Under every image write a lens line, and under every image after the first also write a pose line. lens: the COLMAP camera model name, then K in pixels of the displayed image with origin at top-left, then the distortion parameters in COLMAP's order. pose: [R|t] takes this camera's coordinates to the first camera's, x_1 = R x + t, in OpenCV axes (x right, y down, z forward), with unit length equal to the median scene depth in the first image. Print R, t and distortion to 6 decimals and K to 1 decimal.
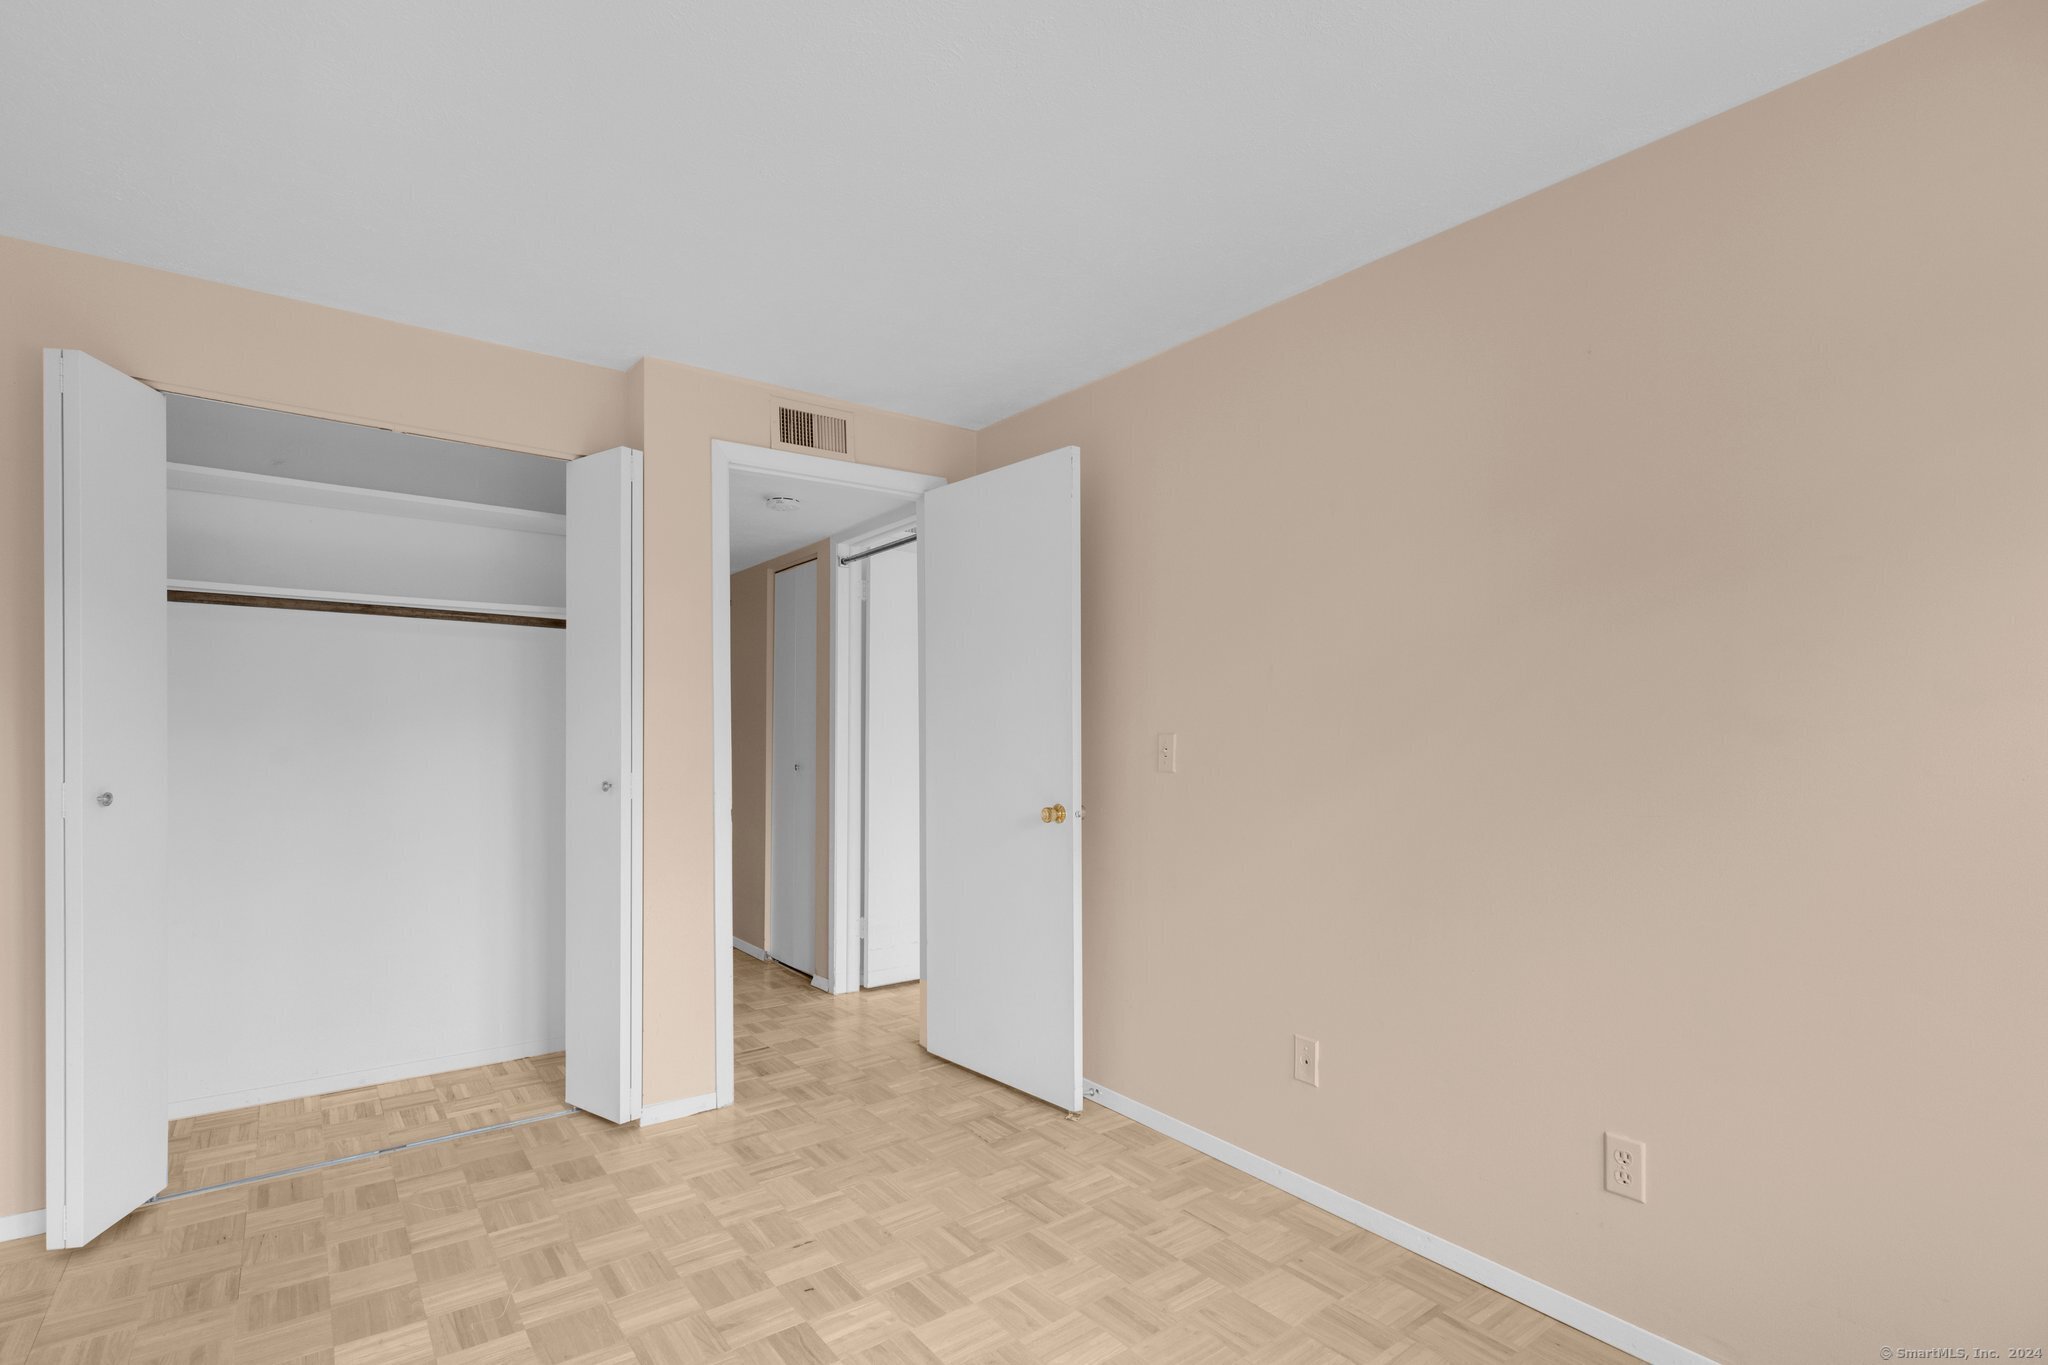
lens RADIAL K [[948.4, 0, 1041.4], [0, 948.4, 731.7], [0, 0, 1]] dist [0.004195, -0.000851]
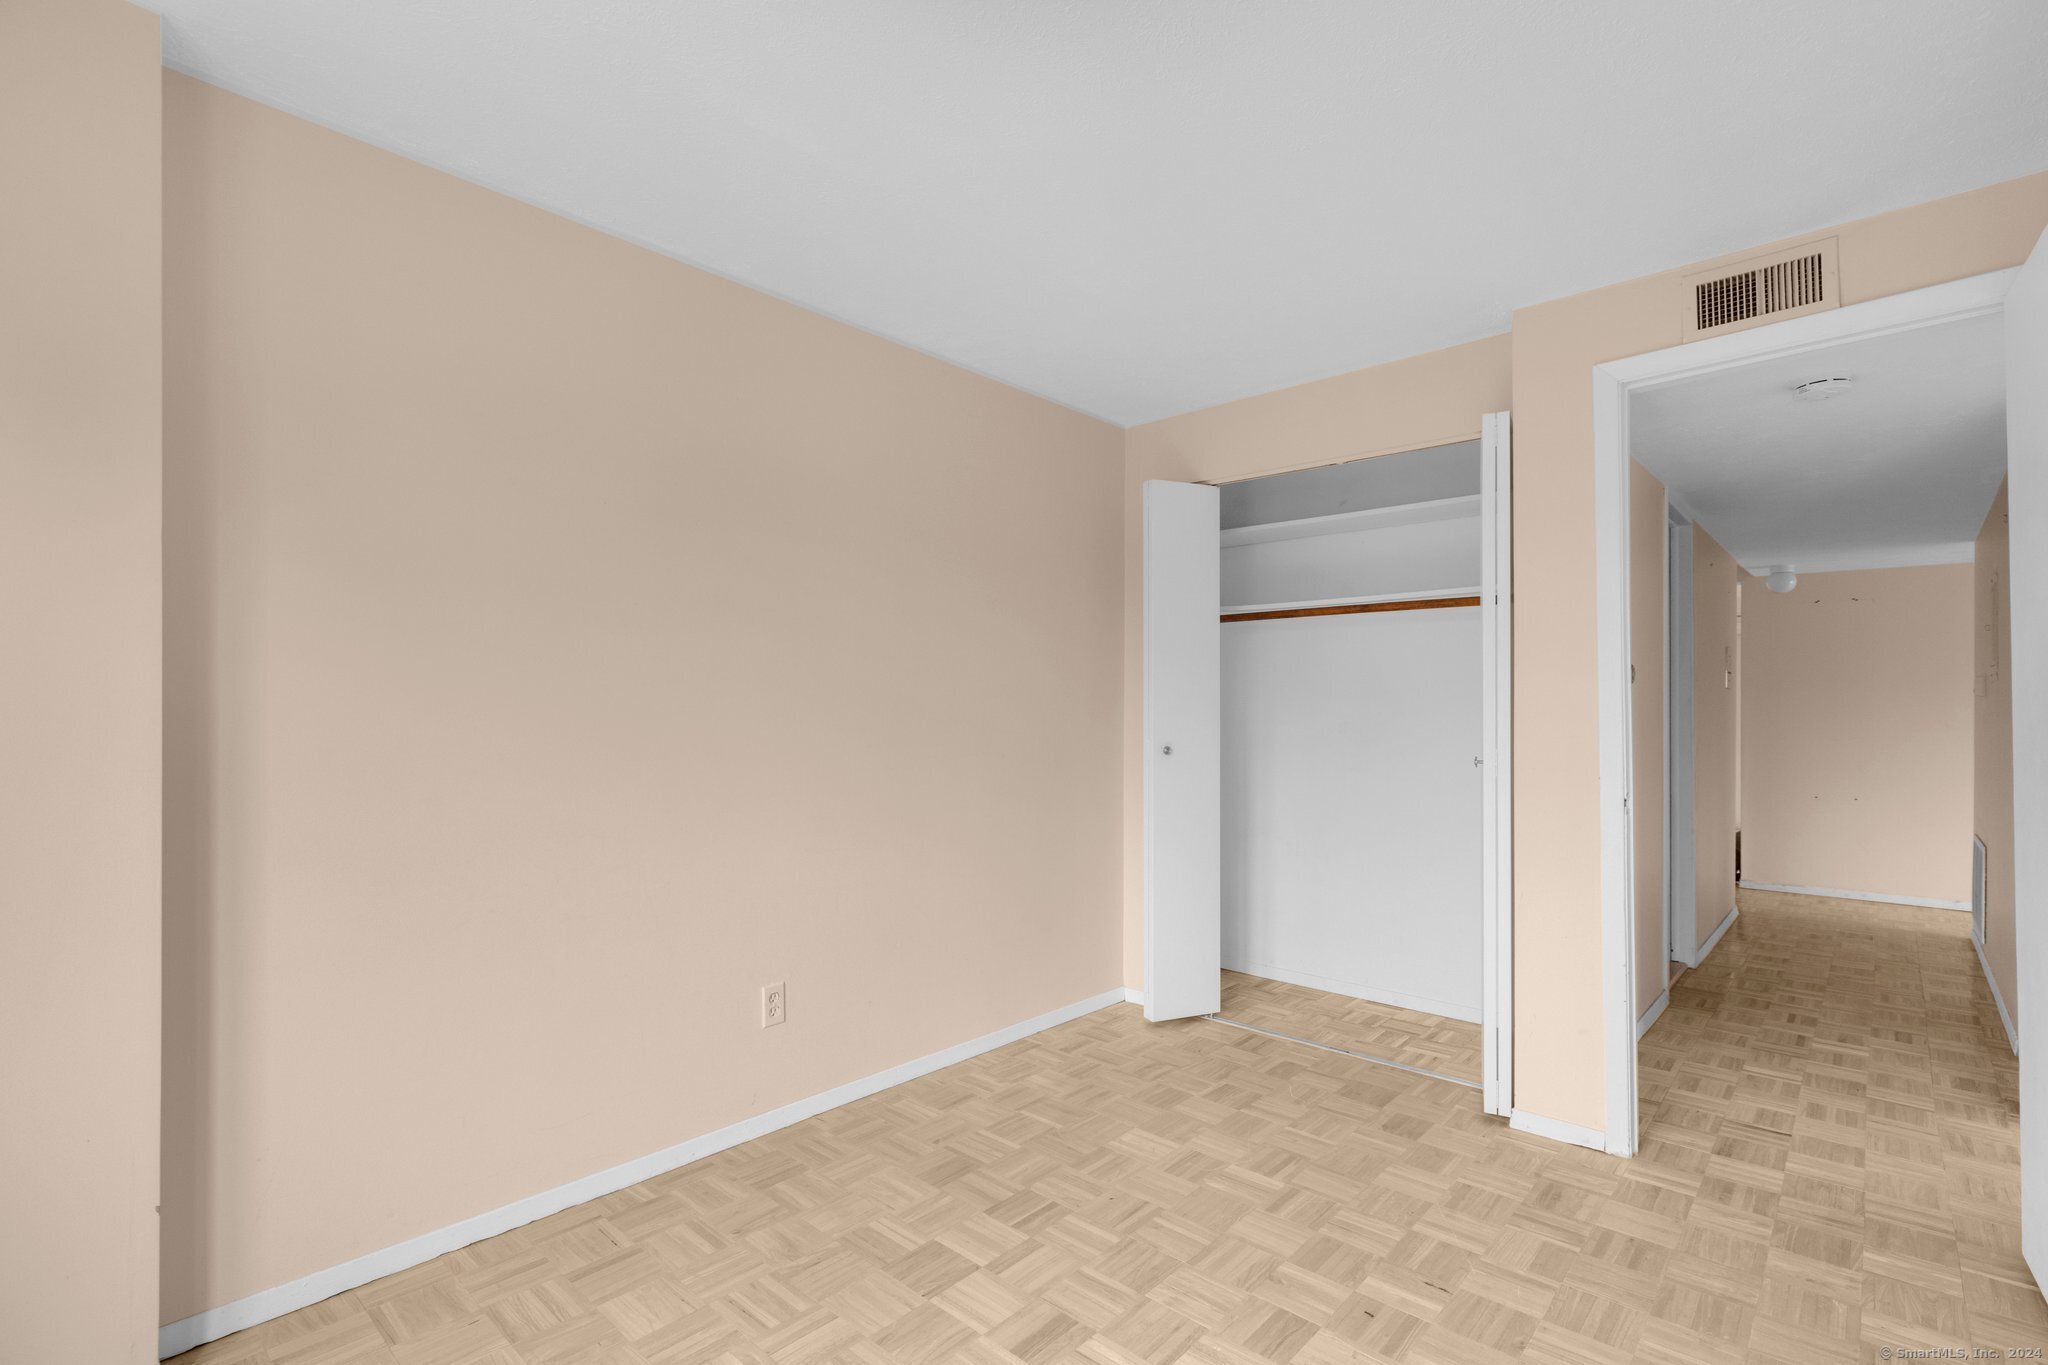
lens RADIAL K [[948.4, 0, 1025.8], [0, 948.4, 699.7], [0, 0, 1]] dist [0.004195, -0.000851]
pose [[0.183828, -0.016894, -0.982813, 0.477229], [0.000348, 0.999853, -0.017121, 0.010705], [0.982958, 0.002805, 0.183807, 0.402988]]
